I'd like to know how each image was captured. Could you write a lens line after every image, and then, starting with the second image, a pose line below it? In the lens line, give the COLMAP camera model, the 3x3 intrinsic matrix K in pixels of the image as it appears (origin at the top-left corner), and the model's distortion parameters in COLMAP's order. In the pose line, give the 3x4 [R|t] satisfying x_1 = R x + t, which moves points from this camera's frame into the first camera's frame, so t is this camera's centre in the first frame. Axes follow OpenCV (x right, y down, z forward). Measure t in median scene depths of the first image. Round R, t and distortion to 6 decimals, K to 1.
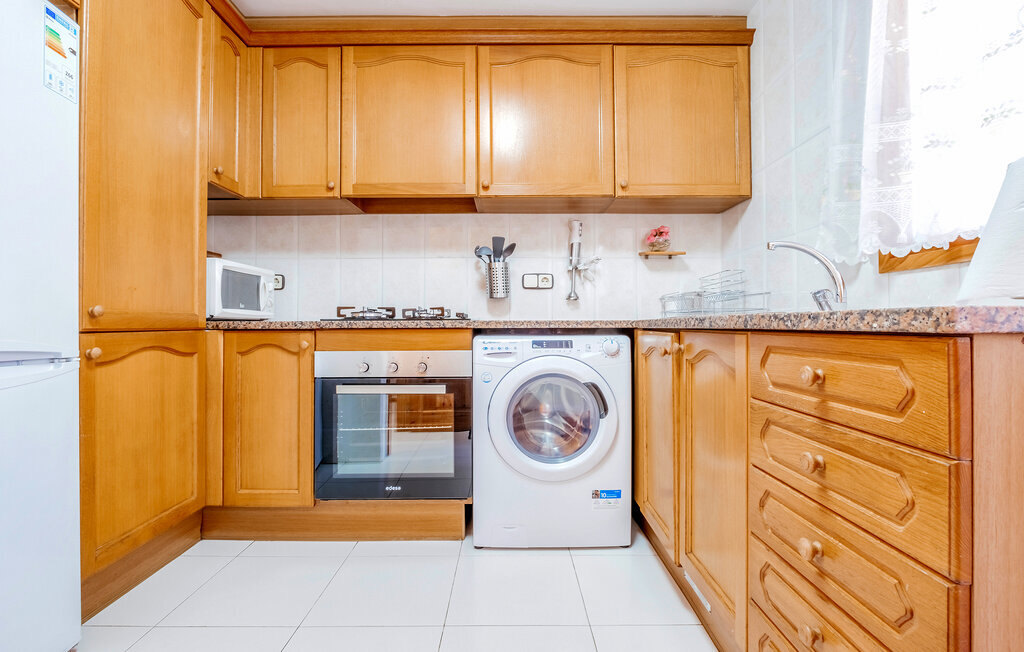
lens RADIAL K [[465.5, 0, 511.0], [0, 465.5, 317.1], [0, 0, 1]] dist [-0.008019, -0.000193]
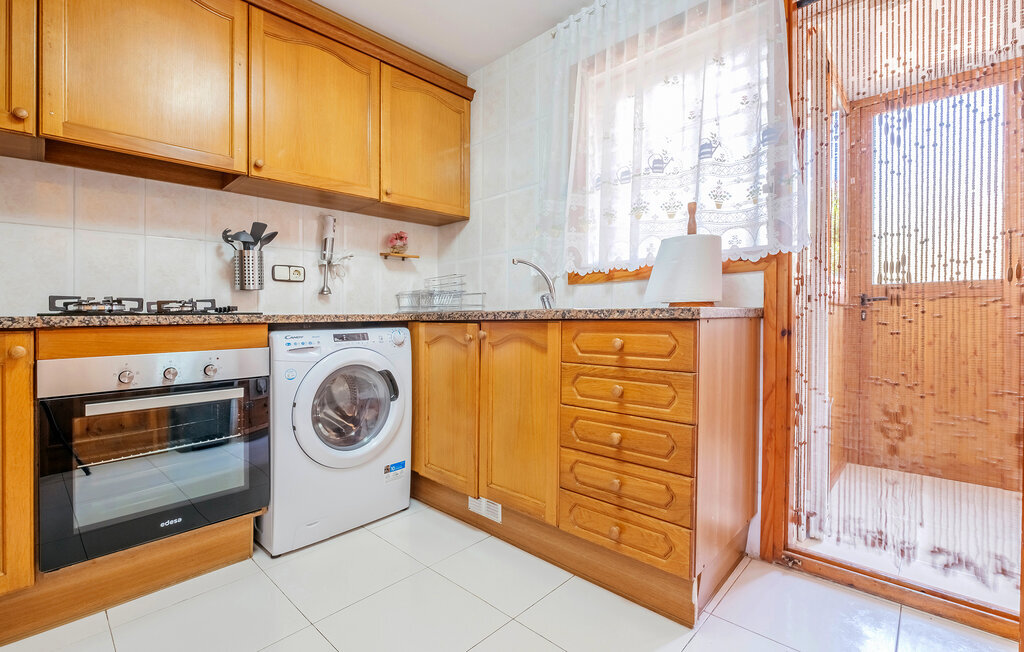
lens RADIAL K [[465.5, 0, 512.1], [0, 465.5, 324.6], [0, 0, 1]] dist [-0.008019, -0.000193]
pose [[0.684165, -0.019167, 0.729075, -0.418325], [-0.001673, 0.999611, 0.027850, 0.000391], [-0.729325, -0.020274, 0.683867, 0.020769]]
